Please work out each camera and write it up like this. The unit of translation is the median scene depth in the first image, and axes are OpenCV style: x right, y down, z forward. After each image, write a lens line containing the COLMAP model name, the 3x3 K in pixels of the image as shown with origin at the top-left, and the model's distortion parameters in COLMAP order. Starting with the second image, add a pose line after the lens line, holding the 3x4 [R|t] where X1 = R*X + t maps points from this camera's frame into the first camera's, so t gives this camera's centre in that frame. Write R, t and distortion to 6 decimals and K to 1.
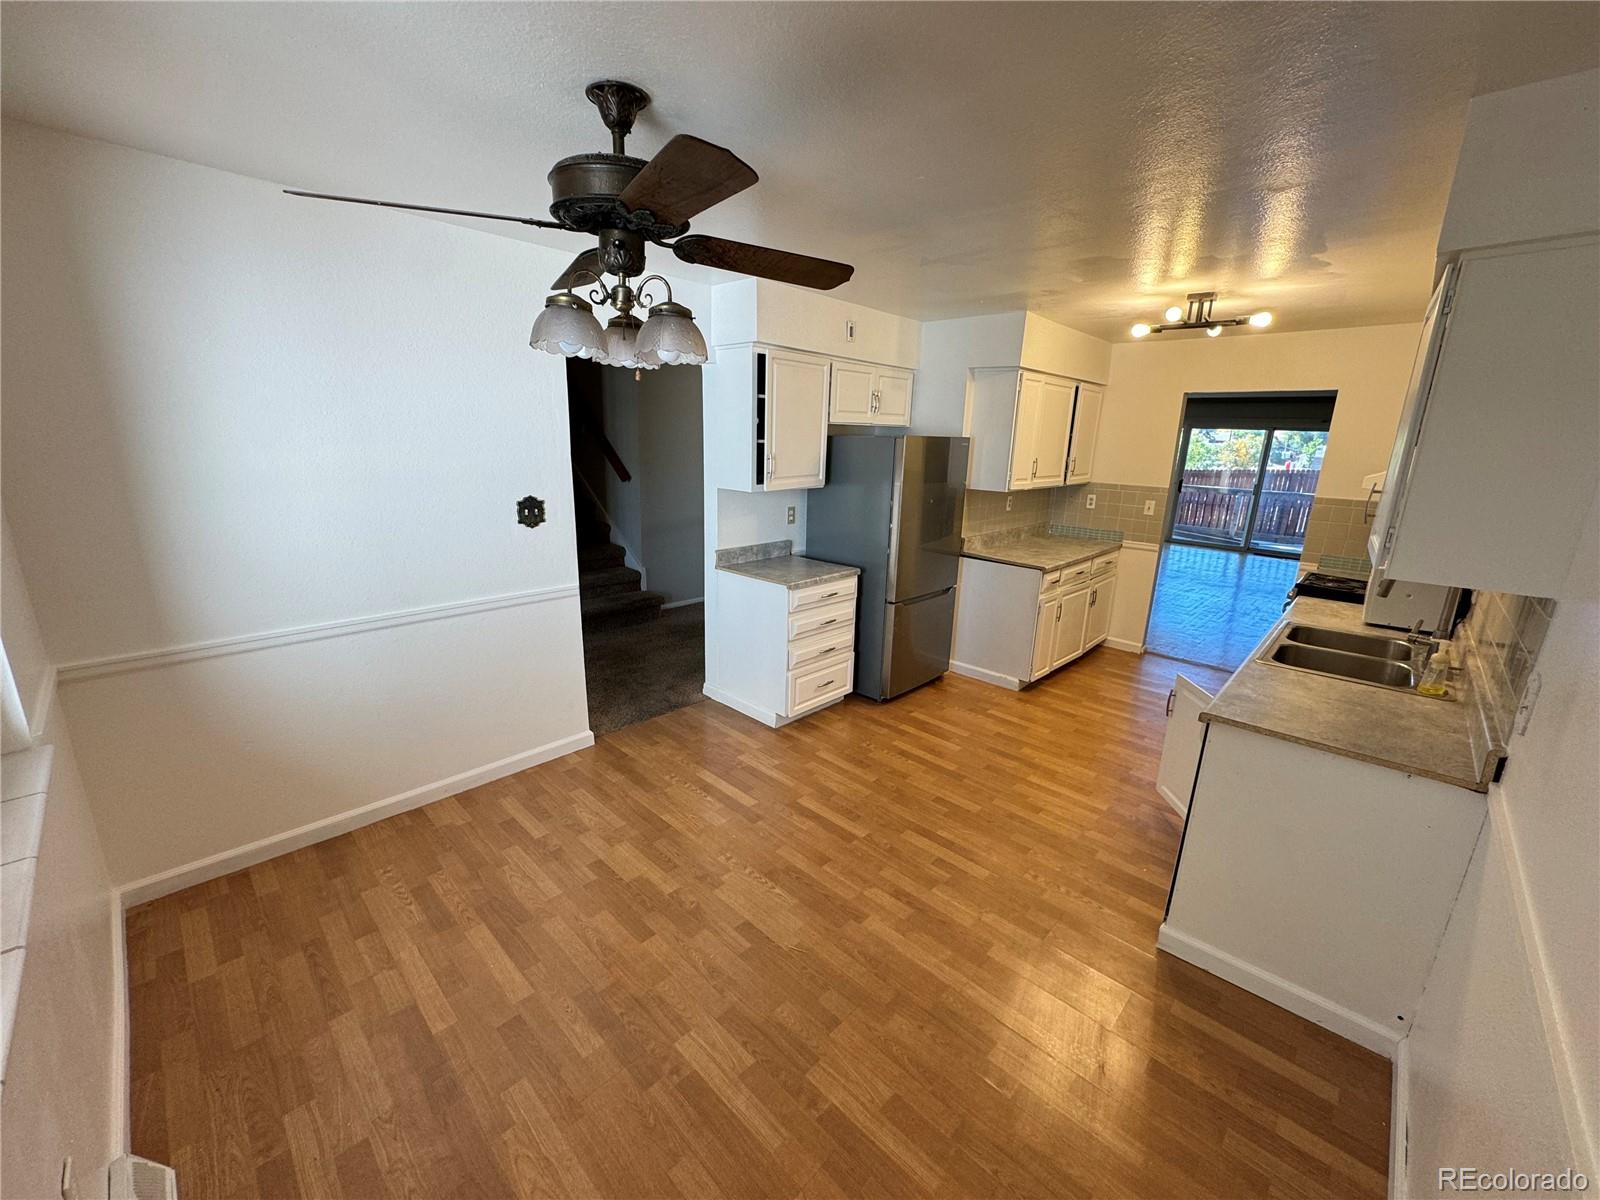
lens RADIAL K [[639.1, 0, 808.5], [0, 639.1, 595.5], [0, 0, 1]] dist [-0.000783, -0.000036]
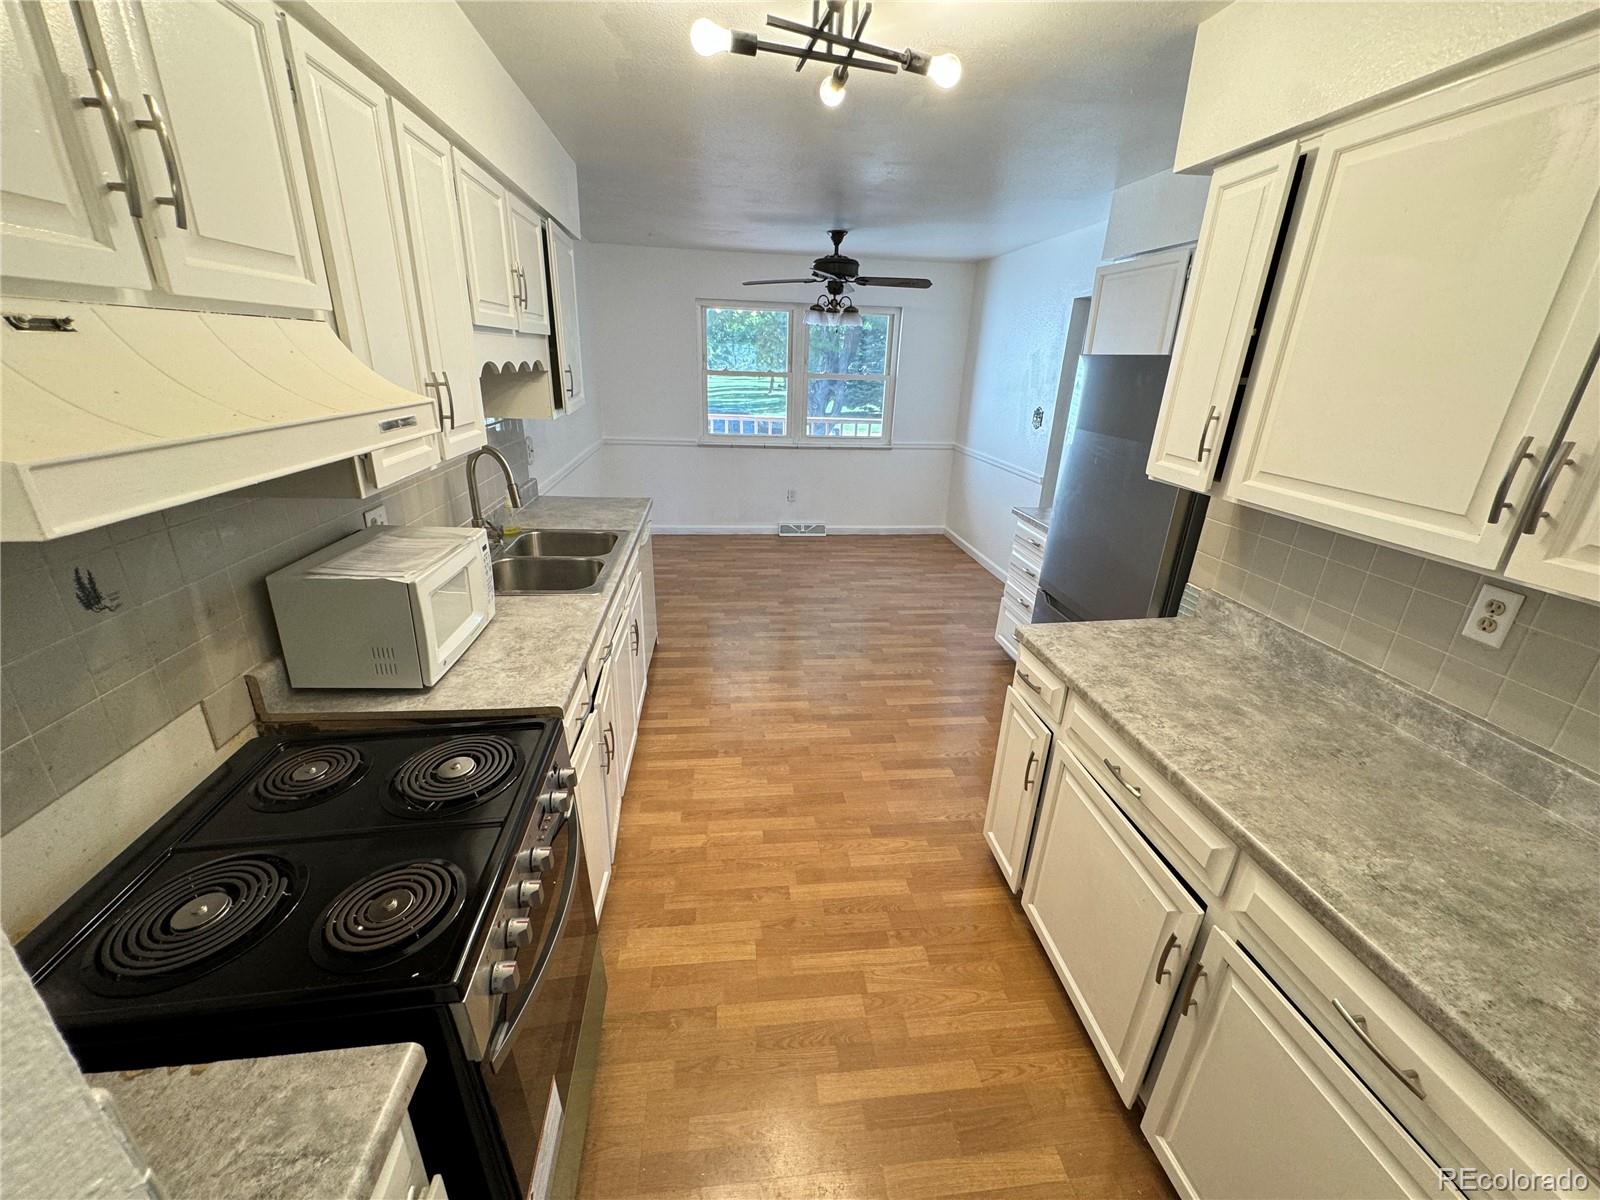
lens RADIAL K [[639.1, 0, 799.8], [0, 639.1, 600.1], [0, 0, 1]] dist [-0.000783, -0.000036]
pose [[-0.639483, 0.233866, -0.732371, 1.161091], [-0.234766, 0.847708, 0.475685, -0.360452], [0.732083, 0.476129, -0.487191, 1.551451]]
